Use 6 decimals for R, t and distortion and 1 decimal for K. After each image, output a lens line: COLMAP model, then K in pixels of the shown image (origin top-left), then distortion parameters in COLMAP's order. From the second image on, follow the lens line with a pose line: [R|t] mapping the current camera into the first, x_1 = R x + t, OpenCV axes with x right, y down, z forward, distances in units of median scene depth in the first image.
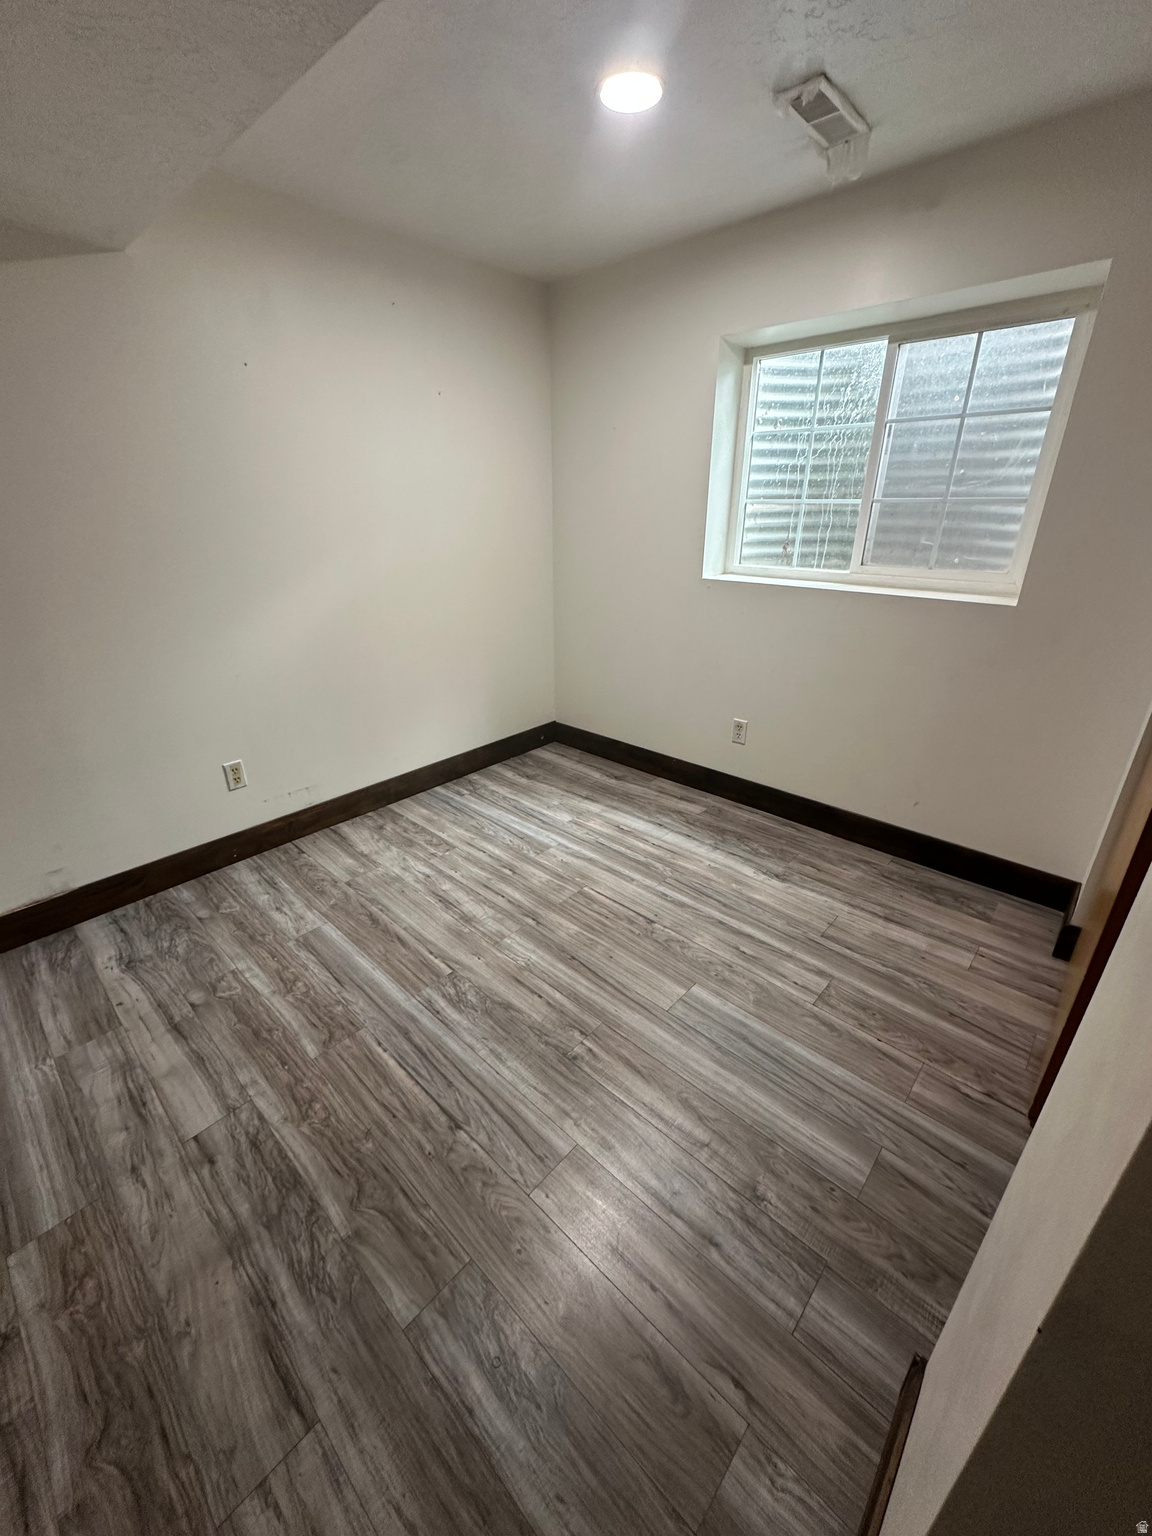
lens RADIAL K [[615.6, 0, 574.9], [0, 615.6, 768.1], [0, 0, 1]] dist [0.000352, 0.001048]
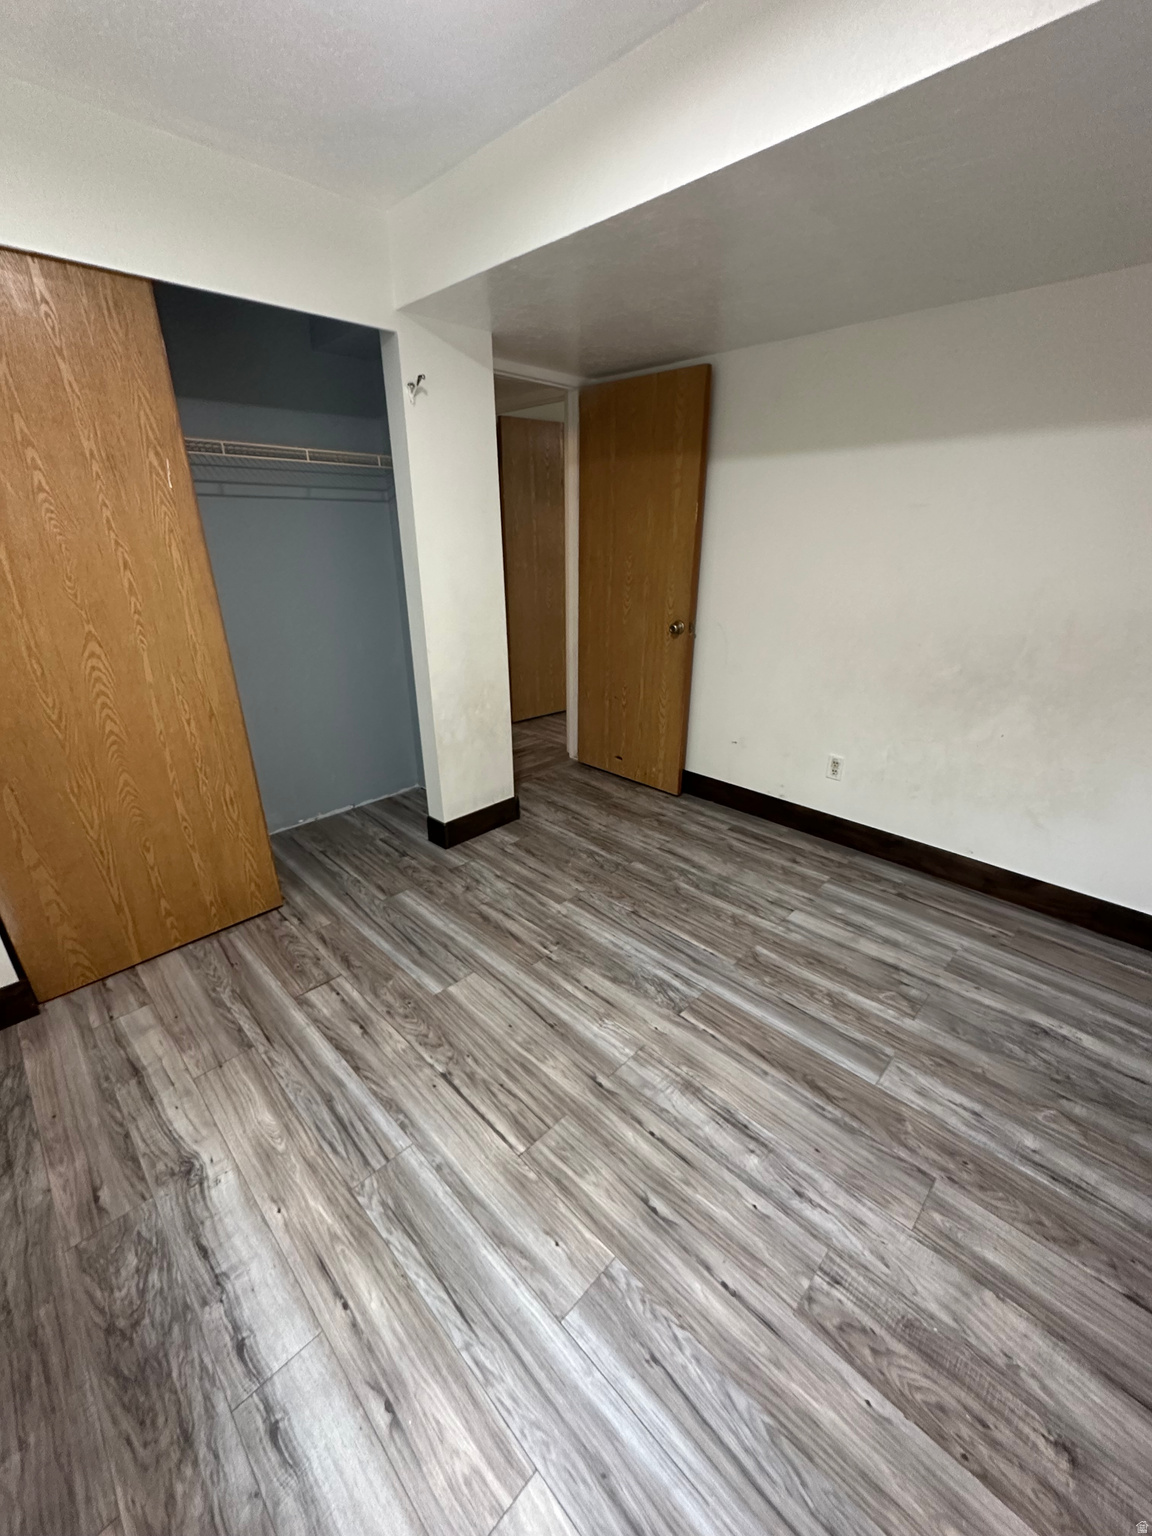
lens RADIAL K [[615.6, 0, 574.9], [0, 615.6, 768.1], [0, 0, 1]] dist [0.000352, 0.001048]
pose [[-0.999544, -0.003748, 0.029962, -0.065754], [0.018493, 0.708415, 0.705554, -0.632628], [-0.023870, 0.705786, -0.708023, 1.446507]]
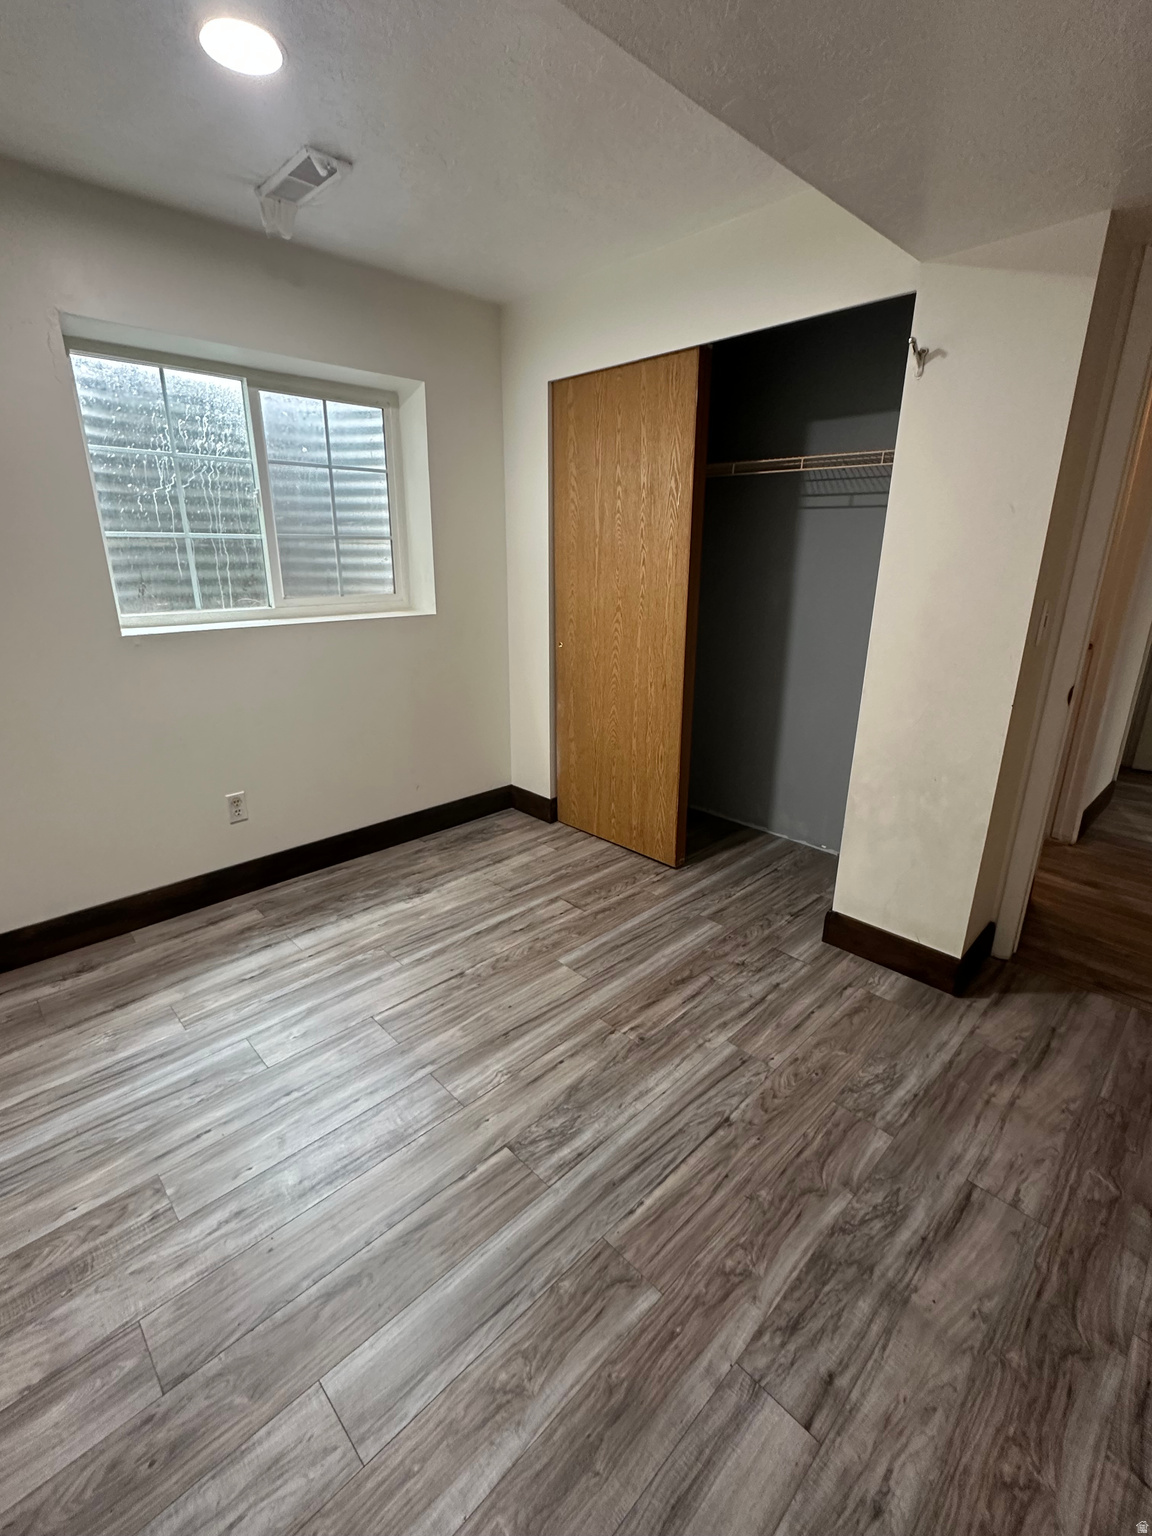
lens RADIAL K [[679.7, 0, 576.0], [0, 679.7, 768.0], [0, 0, 1]] dist [-0.002696, 0.002875]
pose [[0.045129, -0.304239, 0.951526, -0.850516], [0.389683, 0.882402, 0.263655, -0.258049], [-0.919843, 0.358895, 0.158379, 0.648721]]
